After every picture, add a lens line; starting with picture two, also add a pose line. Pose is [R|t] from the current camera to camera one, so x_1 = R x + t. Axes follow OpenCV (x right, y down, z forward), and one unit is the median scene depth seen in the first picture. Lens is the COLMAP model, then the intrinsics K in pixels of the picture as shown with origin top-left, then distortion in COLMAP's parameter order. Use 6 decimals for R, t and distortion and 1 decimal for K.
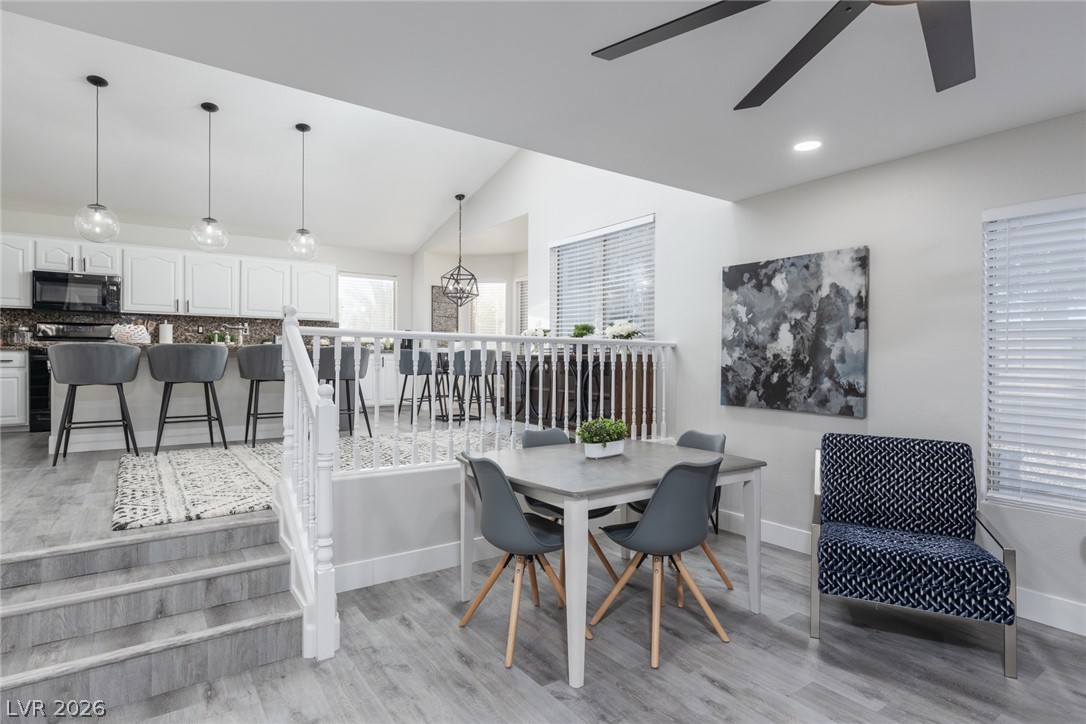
lens RADIAL K [[570.1, 0, 543.0], [0, 570.1, 362.0], [0, 0, 1]] dist [0.003253, 0.000722]
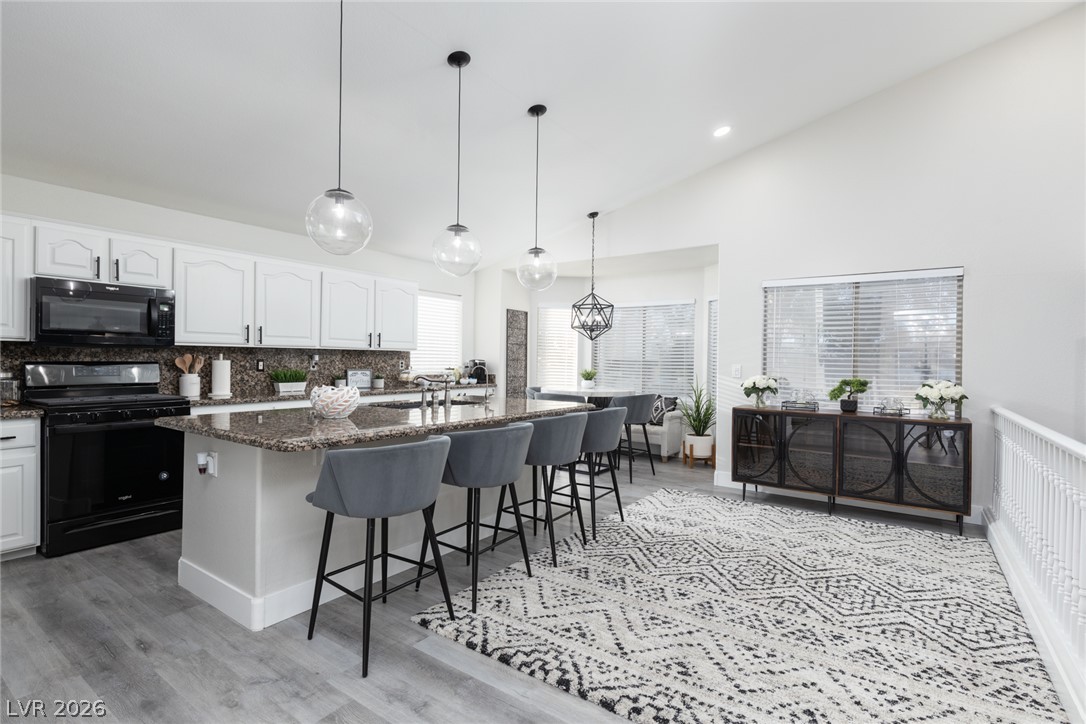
lens RADIAL K [[519.0, 0, 543.0], [0, 519.0, 362.0], [0, 0, 1]] dist [0.002518, -0.000154]
pose [[0.944391, 0.006134, 0.328766, -0.921108], [-0.007309, 0.999971, 0.002339, -0.125301], [-0.328742, -0.004612, 0.944409, 0.523384]]
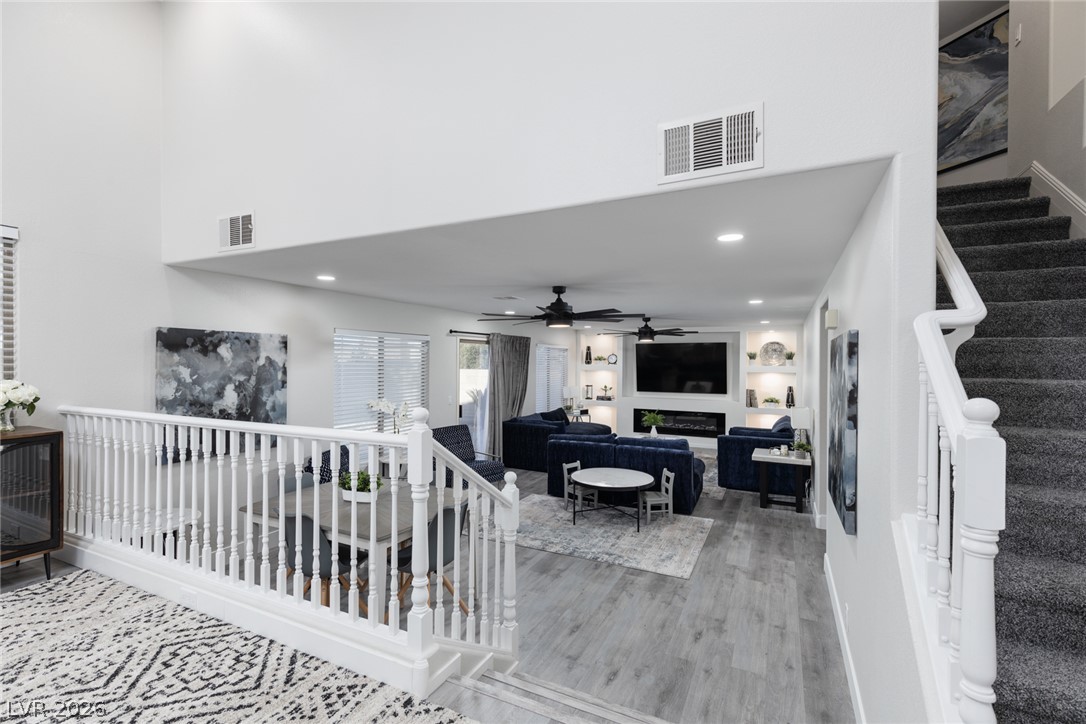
lens RADIAL K [[485.4, 0, 543.7], [0, 485.4, 361.3], [0, 0, 1]] dist [0.003216, 0.000090]
pose [[-0.476744, -0.009226, 0.878994, -0.819739], [-0.004101, 0.999957, 0.008271, -0.127021], [-0.879032, 0.000338, -0.476762, 0.888956]]
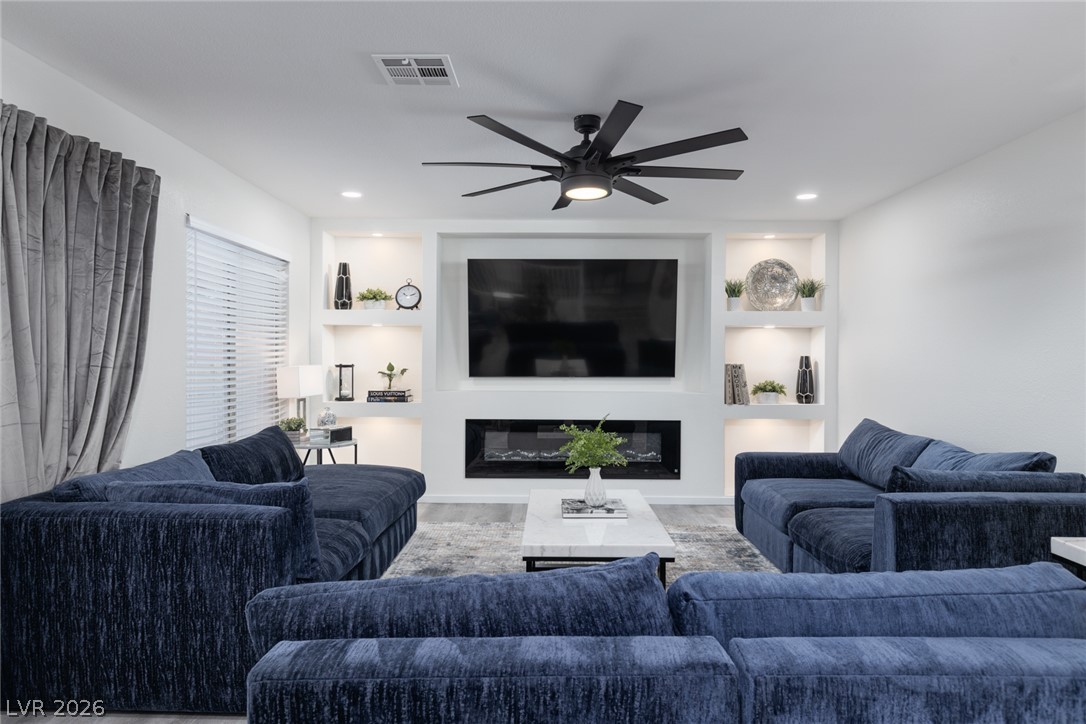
lens RADIAL K [[671.5, 0, 543.0], [0, 671.5, 362.0], [0, 0, 1]] dist [0.000363, 0.000805]
pose [[-0.813375, -0.015184, 0.581542, 0.288521], [-0.005929, 0.999824, 0.017813, -0.000635], [-0.581710, 0.011040, -0.813322, 0.285612]]
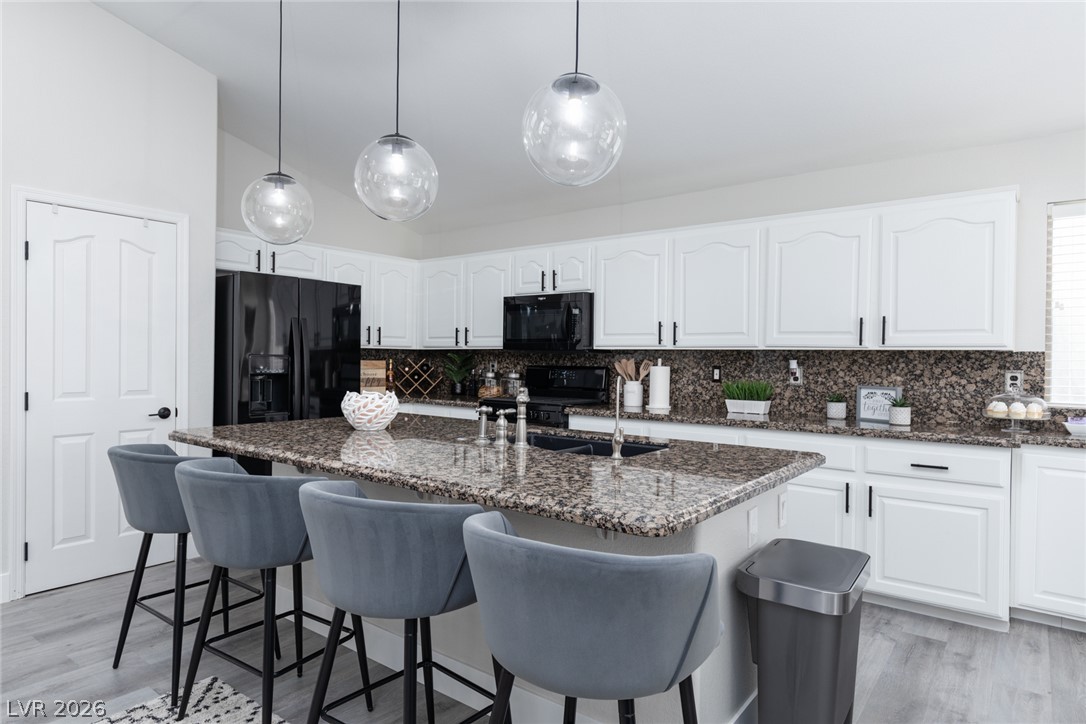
lens RADIAL K [[627.1, 0, 543.0], [0, 627.1, 362.0], [0, 0, 1]] dist [0.001882, 0.000324]
pose [[0.291921, 0.006159, -0.956423, -0.177249], [-0.017587, 0.999845, 0.001070, -0.126659], [0.956281, 0.016508, 0.291984, 1.298791]]
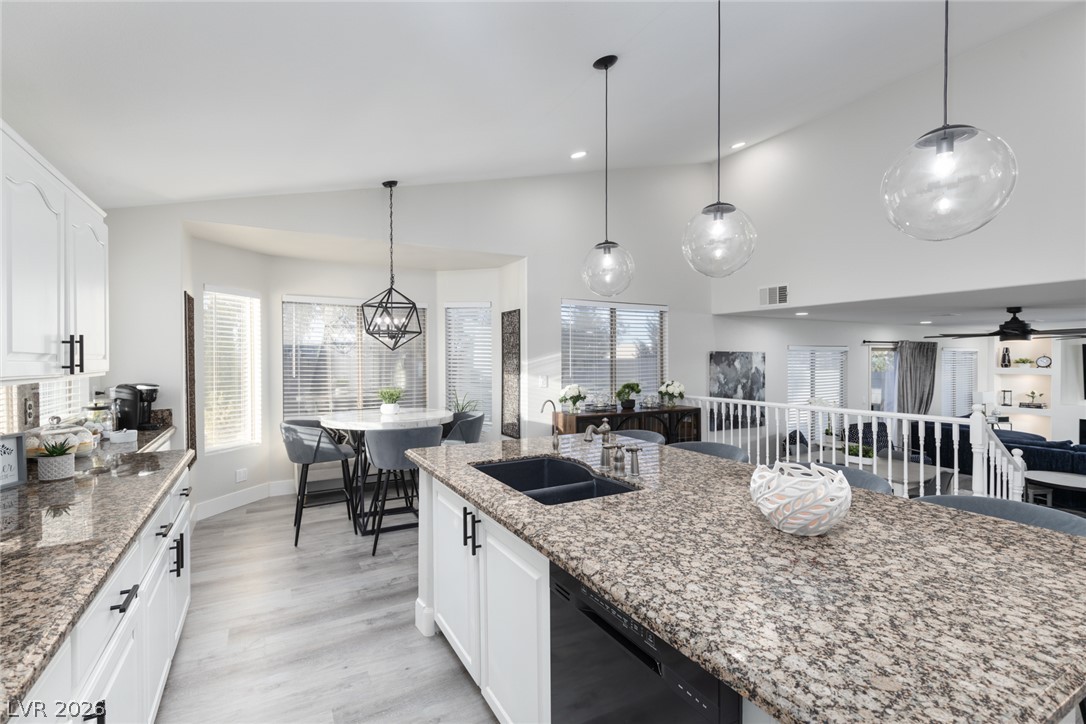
lens RADIAL K [[492.6, 0, 543.0], [0, 492.6, 362.0], [0, 0, 1]] dist [0.002646, 0.000697]
pose [[0.109802, -0.014649, 0.993846, -1.338430], [0.008113, 0.999871, 0.013841, -0.173175], [-0.993920, 0.006543, 0.109906, 1.468244]]
